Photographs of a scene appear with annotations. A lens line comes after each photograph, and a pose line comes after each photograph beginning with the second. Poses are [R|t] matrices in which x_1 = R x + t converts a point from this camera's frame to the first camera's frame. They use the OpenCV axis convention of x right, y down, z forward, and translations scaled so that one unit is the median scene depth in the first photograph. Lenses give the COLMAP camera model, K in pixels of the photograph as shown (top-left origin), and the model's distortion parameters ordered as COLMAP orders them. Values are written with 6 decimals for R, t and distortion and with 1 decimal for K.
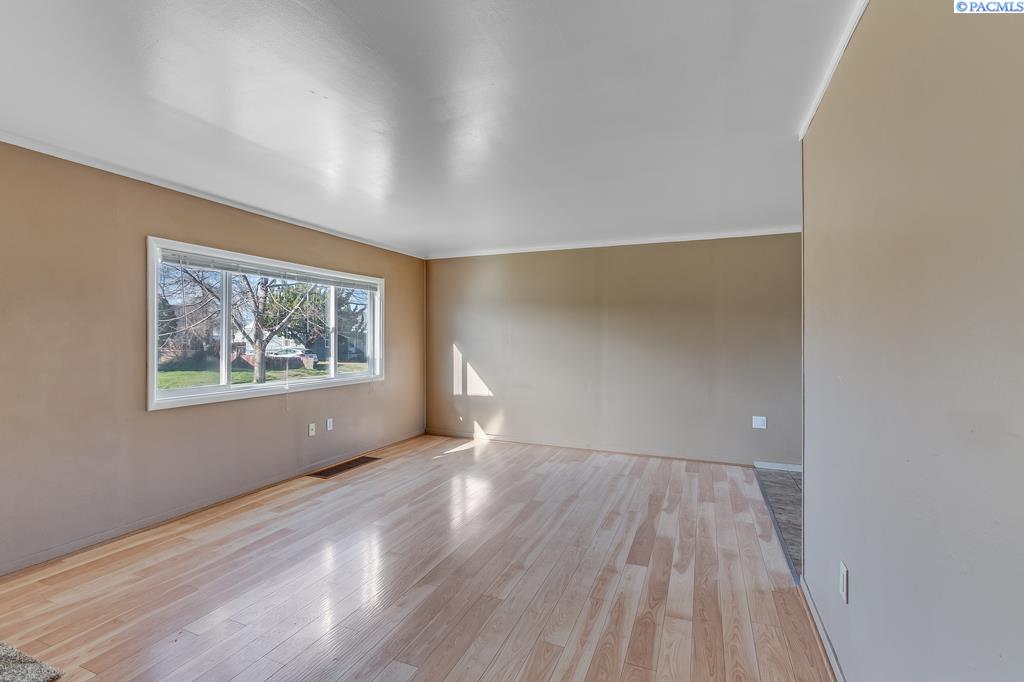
lens RADIAL K [[463.6, 0, 512.0], [0, 463.6, 341.0], [0, 0, 1]] dist [0.000227, 0.000187]
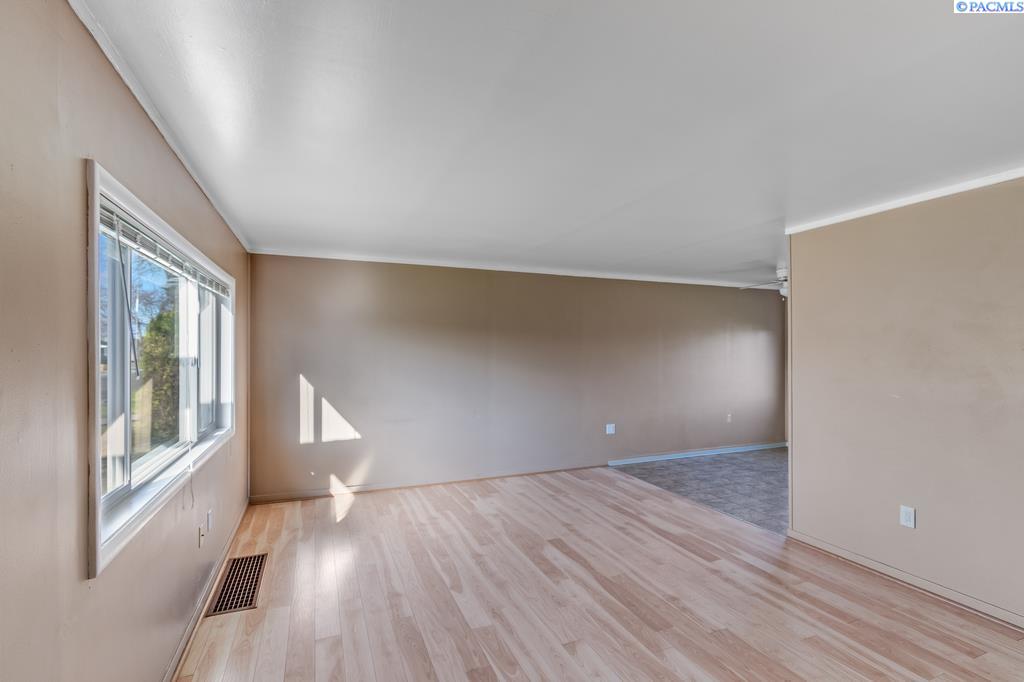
lens RADIAL K [[472.6, 0, 513.2], [0, 472.6, 388.6], [0, 0, 1]] dist [0.009949, -0.000163]
pose [[0.704599, -0.061873, 0.706903, -0.566745], [0.009820, 0.996946, 0.077471, -0.035982], [-0.709537, -0.047644, 0.703055, 0.320351]]
